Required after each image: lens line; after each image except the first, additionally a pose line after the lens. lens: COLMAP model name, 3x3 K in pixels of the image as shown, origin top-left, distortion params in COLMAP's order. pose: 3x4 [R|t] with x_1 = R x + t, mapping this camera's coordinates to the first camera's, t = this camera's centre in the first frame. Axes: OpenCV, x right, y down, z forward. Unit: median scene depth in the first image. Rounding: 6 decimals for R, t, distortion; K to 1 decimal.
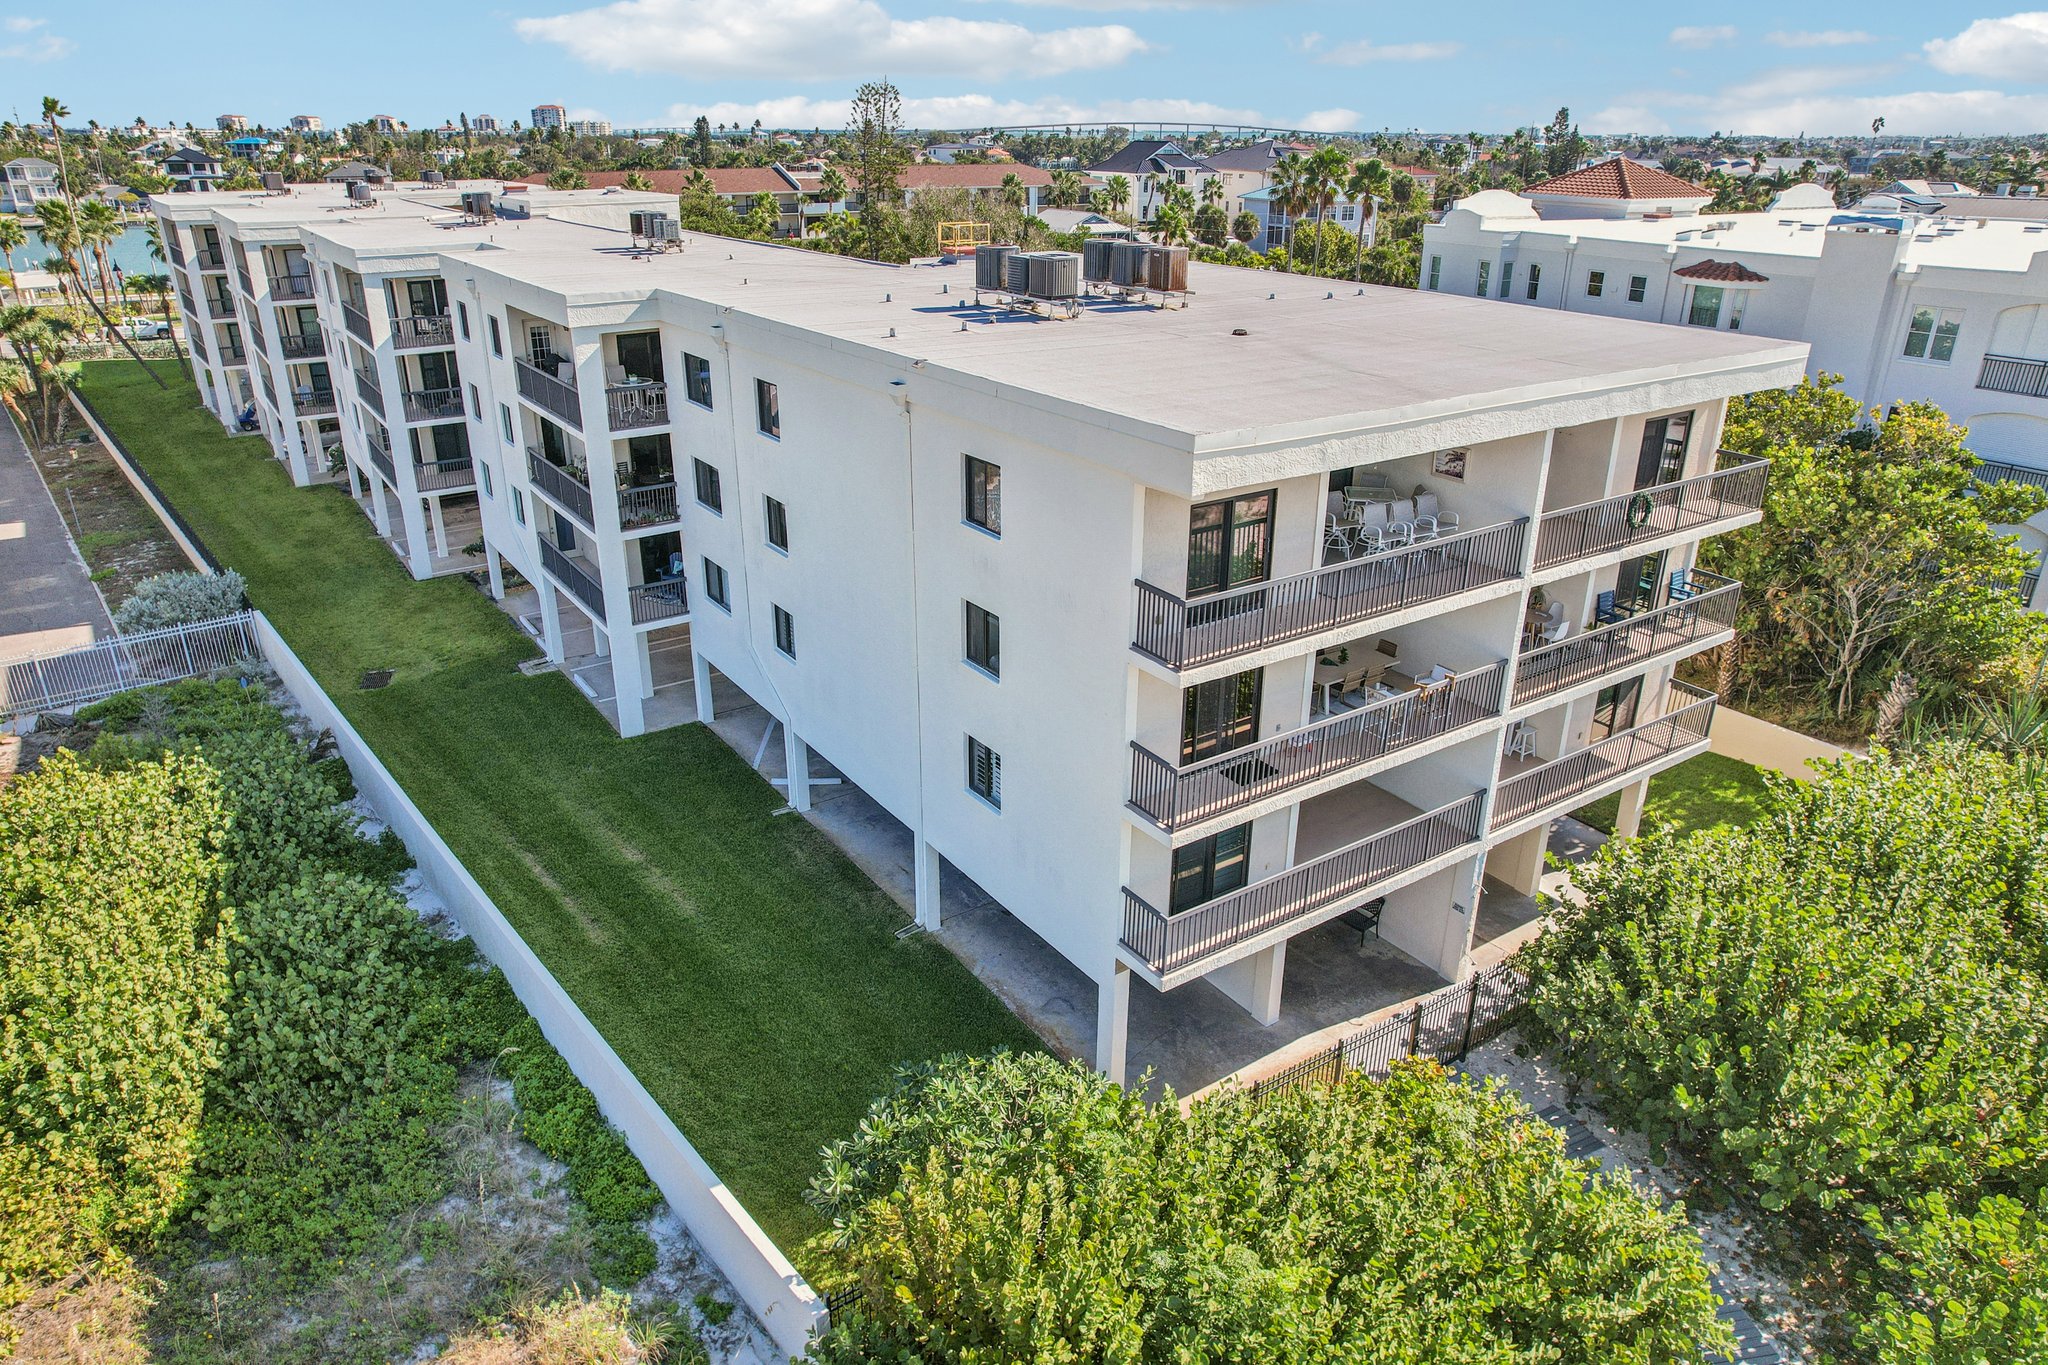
lens RADIAL K [[1313.1, 0, 1033.8], [0, 1313.1, 712.7], [0, 0, 1]] dist [-0.062195, 0.021167]
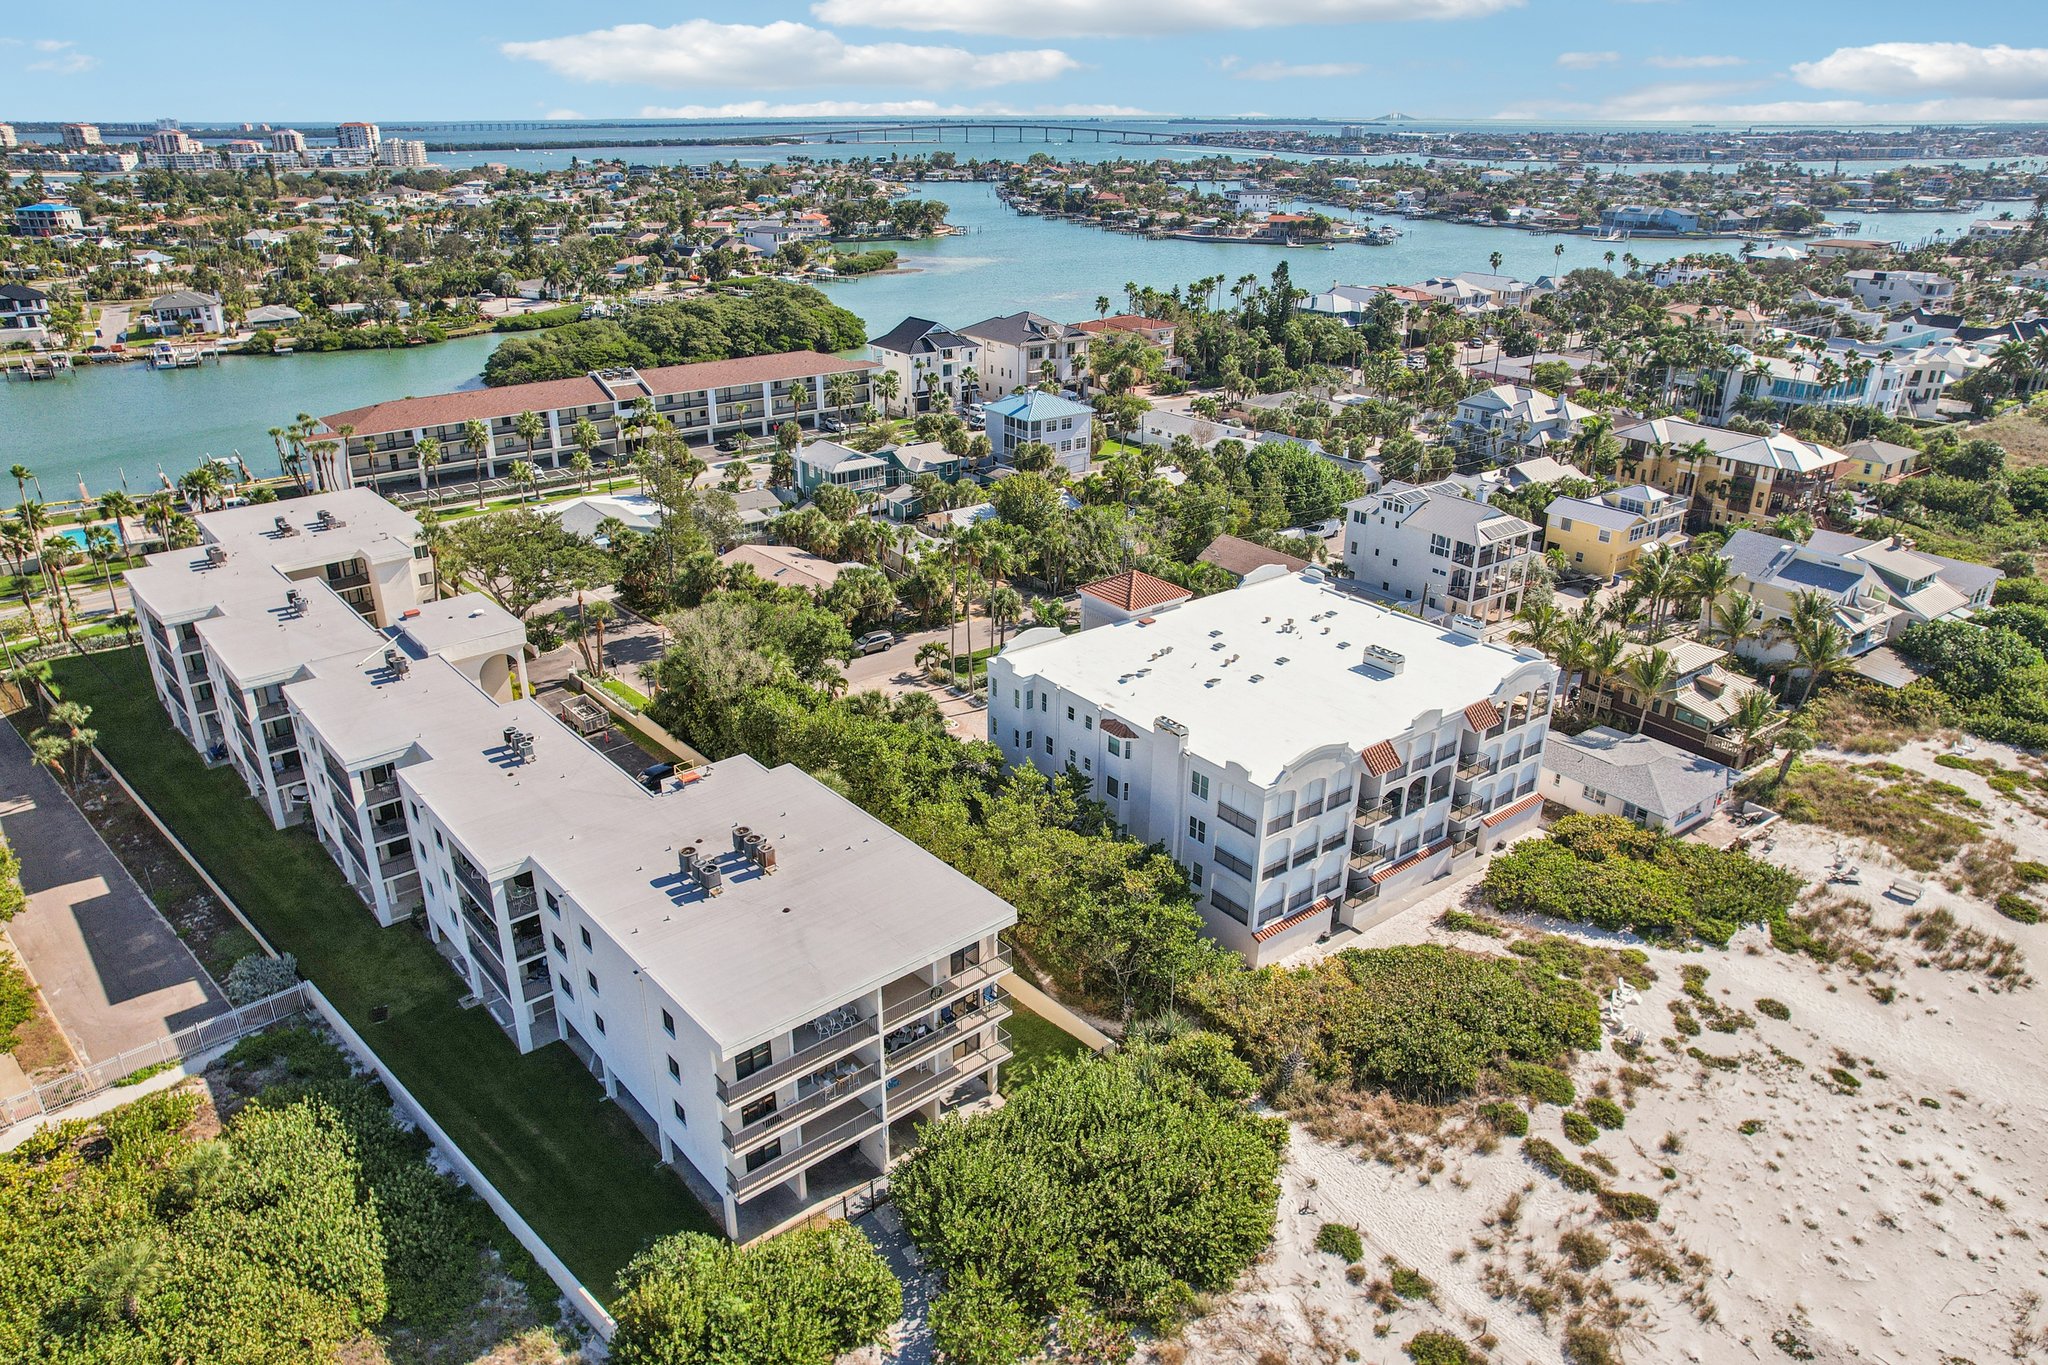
lens RADIAL K [[1313.1, 0, 1033.8], [0, 1313.1, 712.7], [0, 0, 1]] dist [-0.062195, 0.021167]
pose [[0.992845, -0.042916, 0.111432, 0.357277], [0.043688, 0.999035, -0.004498, -0.623425], [-0.111131, 0.009334, 0.993762, -1.438074]]
